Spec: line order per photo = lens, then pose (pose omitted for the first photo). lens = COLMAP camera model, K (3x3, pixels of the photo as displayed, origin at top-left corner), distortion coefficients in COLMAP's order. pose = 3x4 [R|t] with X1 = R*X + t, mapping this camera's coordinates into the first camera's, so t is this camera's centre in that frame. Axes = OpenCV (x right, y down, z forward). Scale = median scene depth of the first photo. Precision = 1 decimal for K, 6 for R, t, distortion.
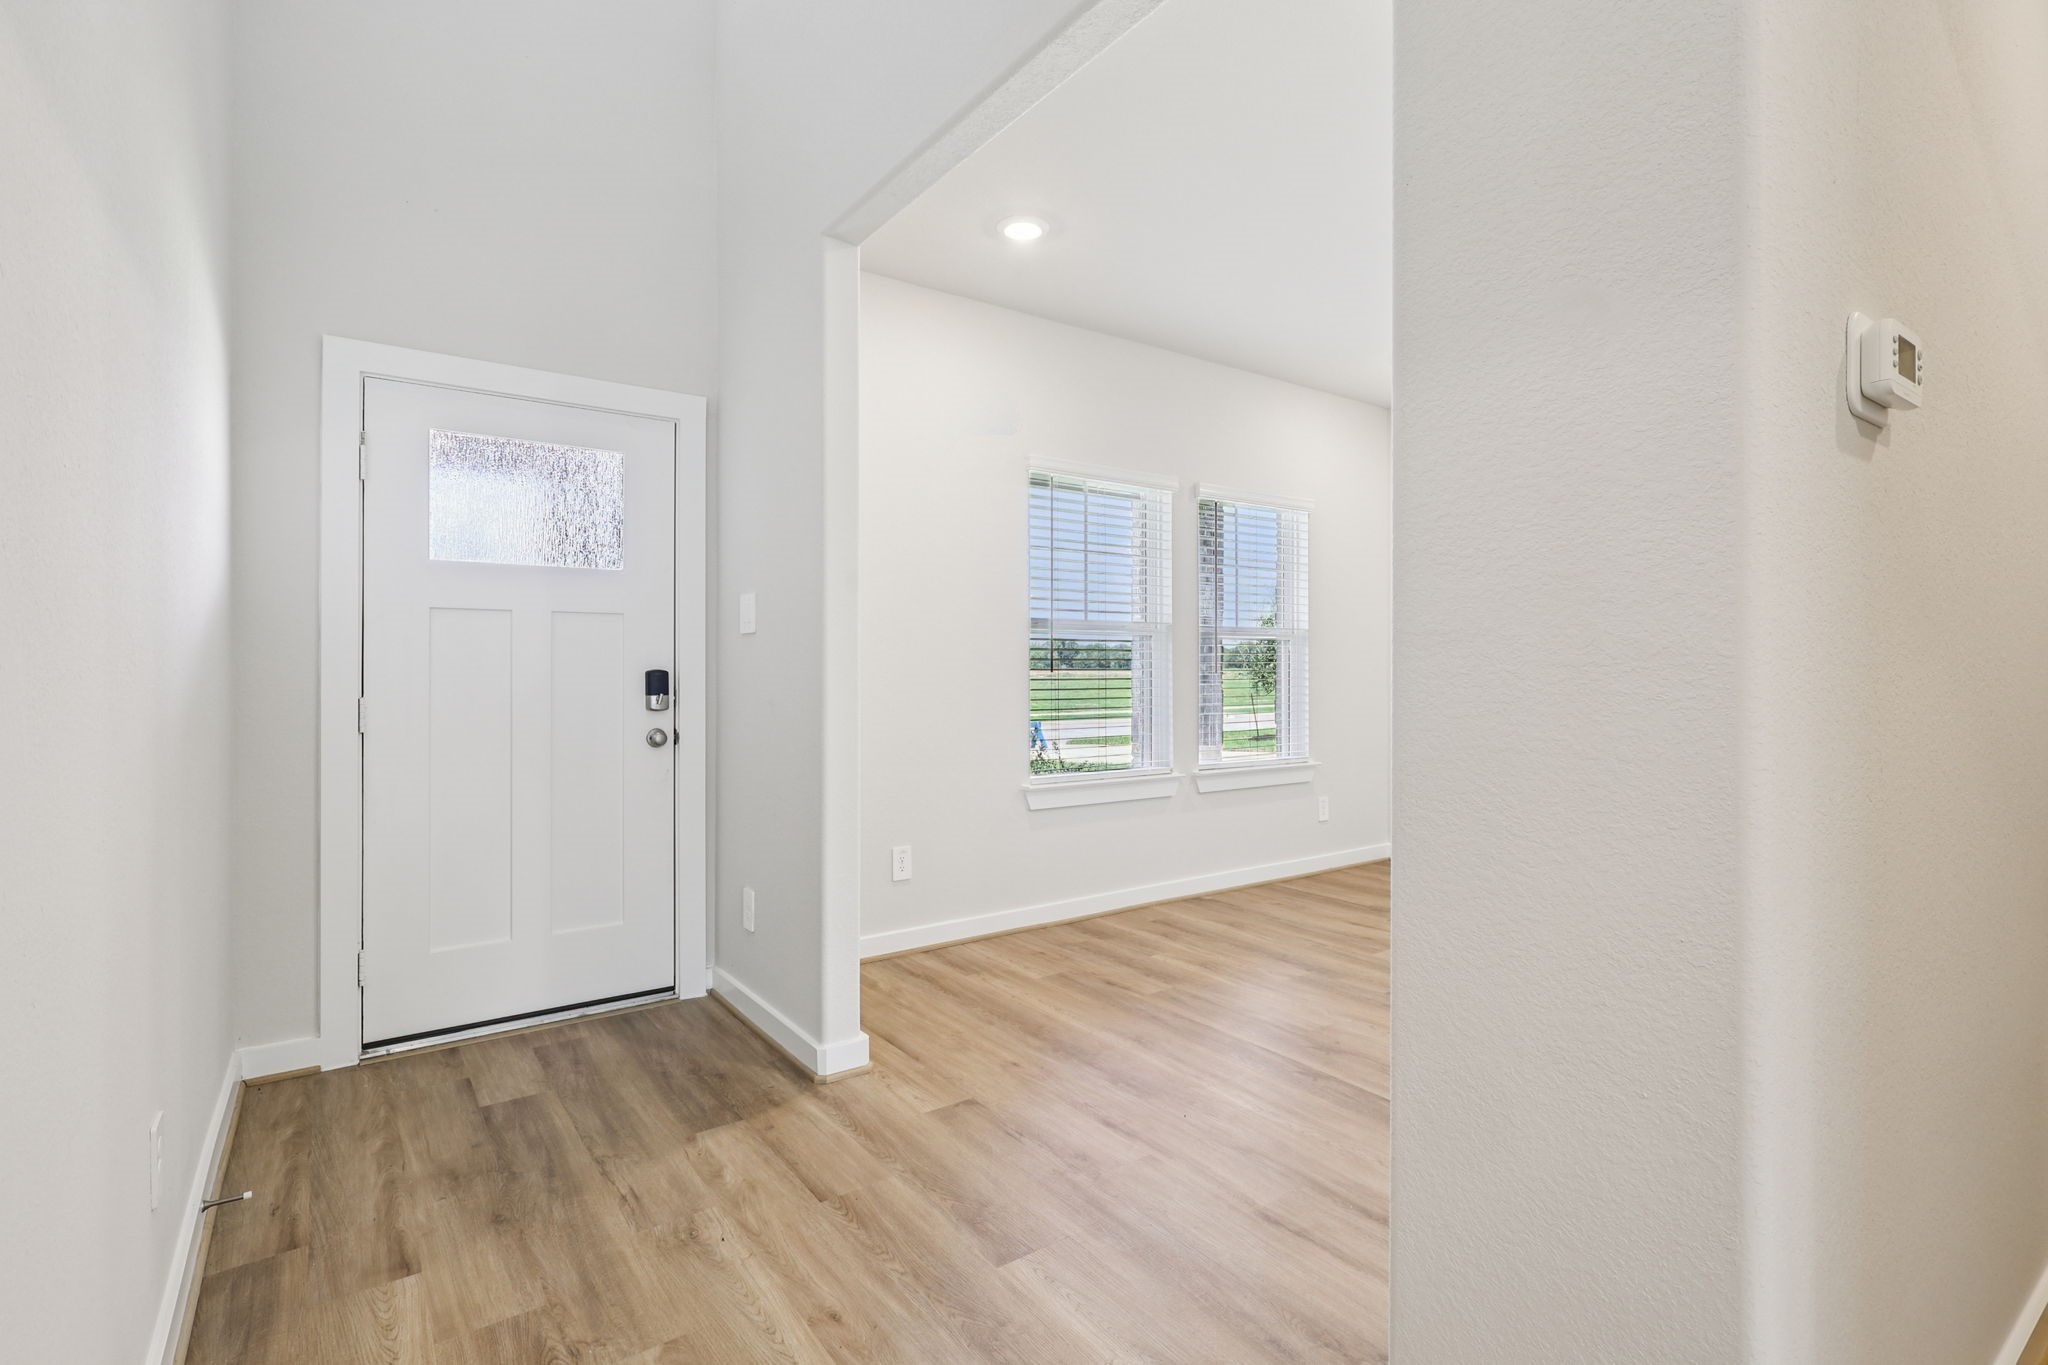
lens RADIAL K [[955.8, 0, 1024.1], [0, 955.8, 677.8], [0, 0, 1]] dist [-0.001957, 0.000333]
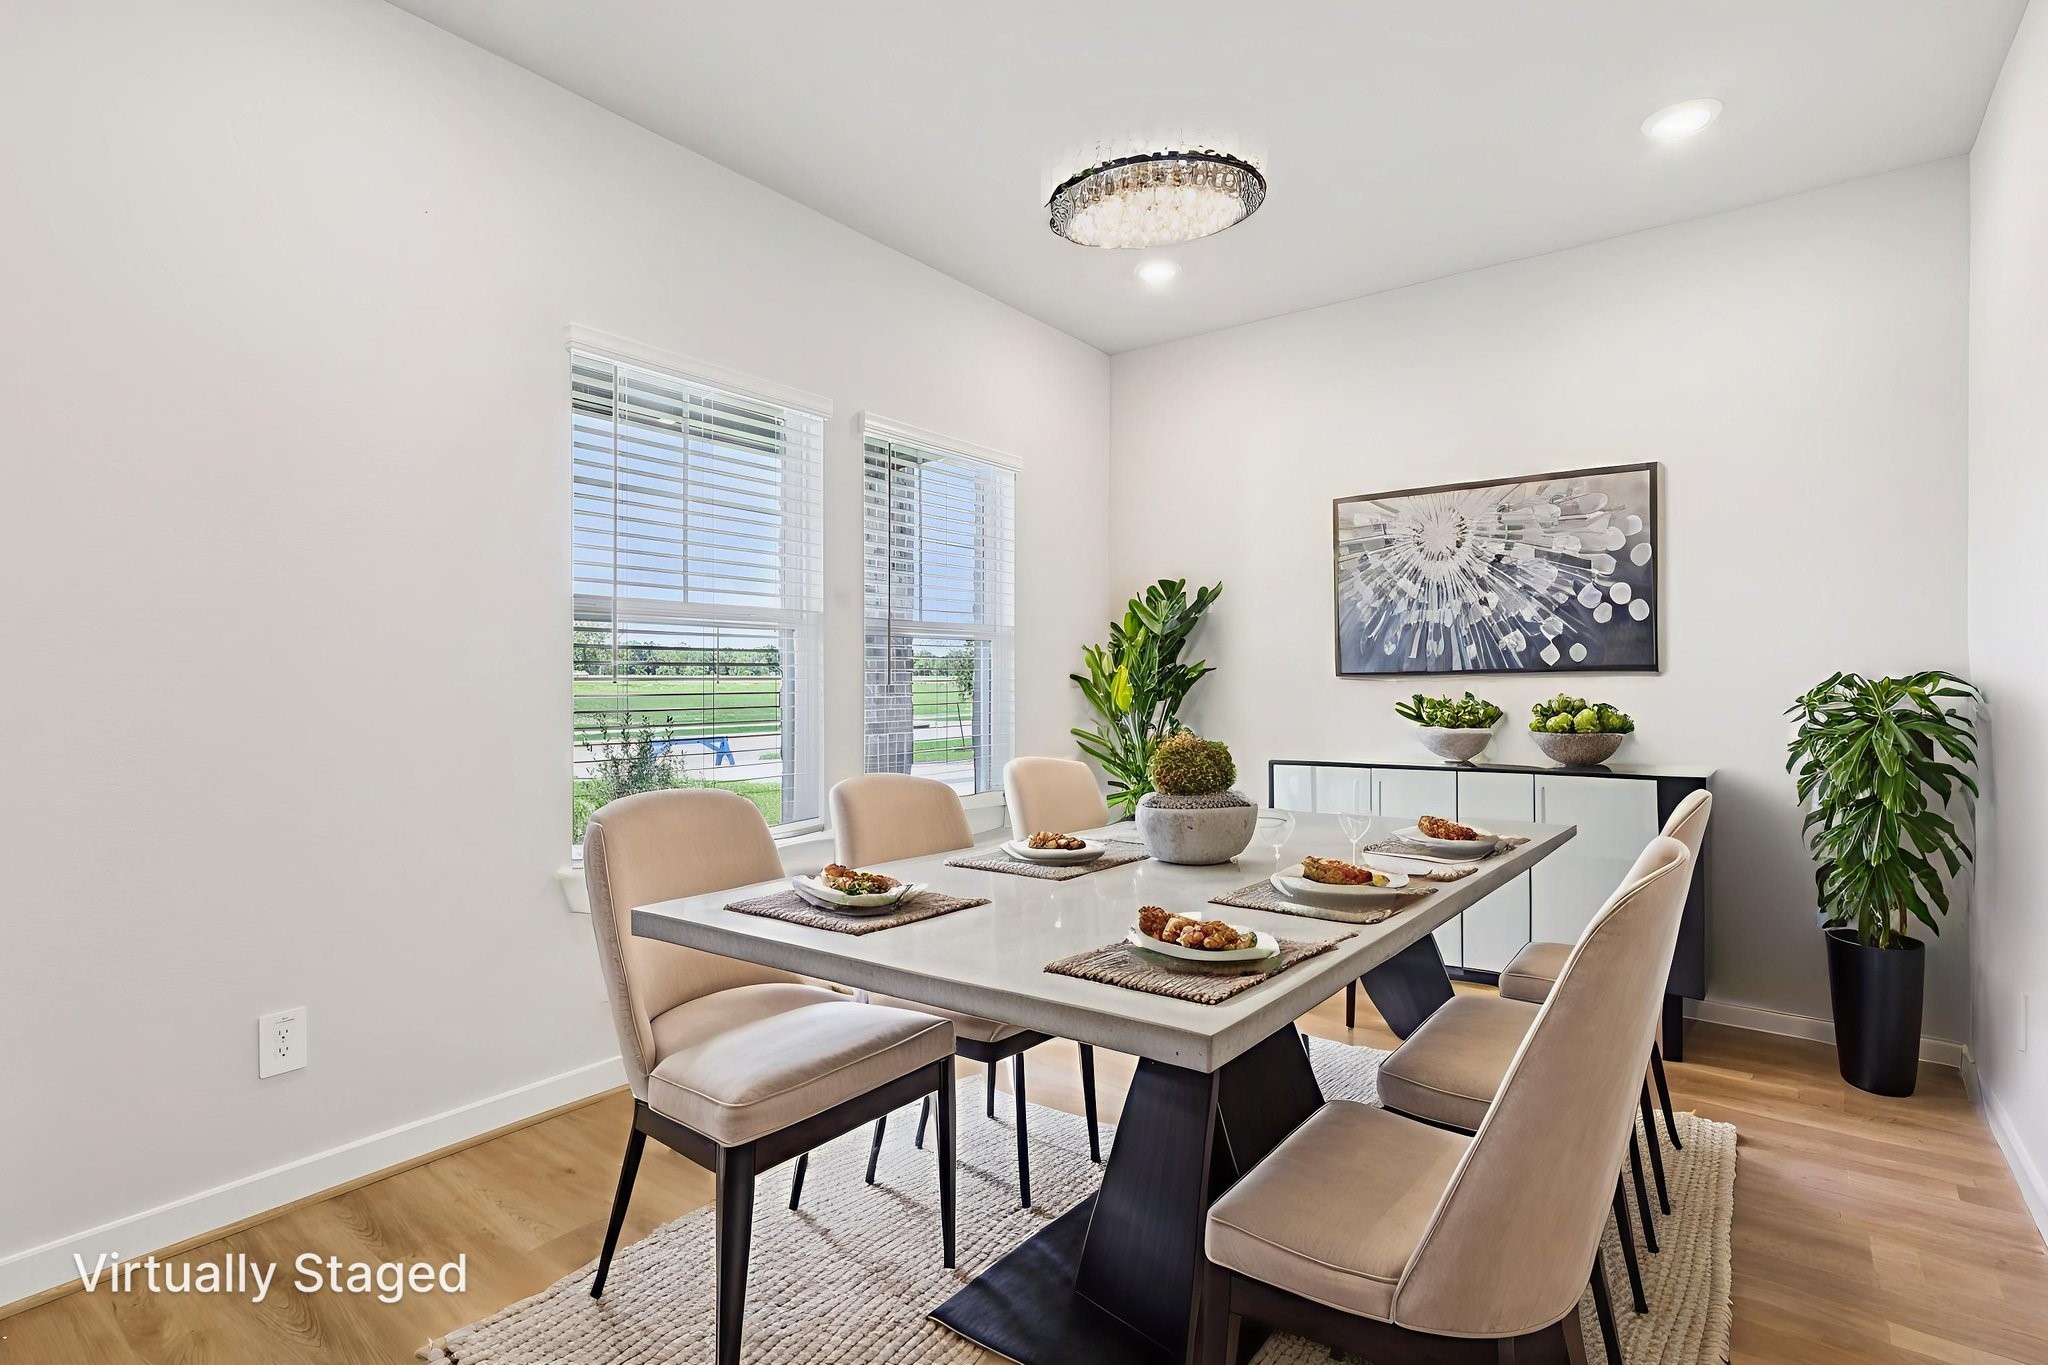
lens RADIAL K [[955.8, 0, 1024.1], [0, 955.8, 677.8], [0, 0, 1]] dist [-0.001957, 0.000333]
pose [[0.955723, 0.004121, 0.294239, 0.101581], [-0.002735, 0.999983, -0.005124, -0.006982], [-0.294255, 0.004092, 0.955718, 0.338619]]
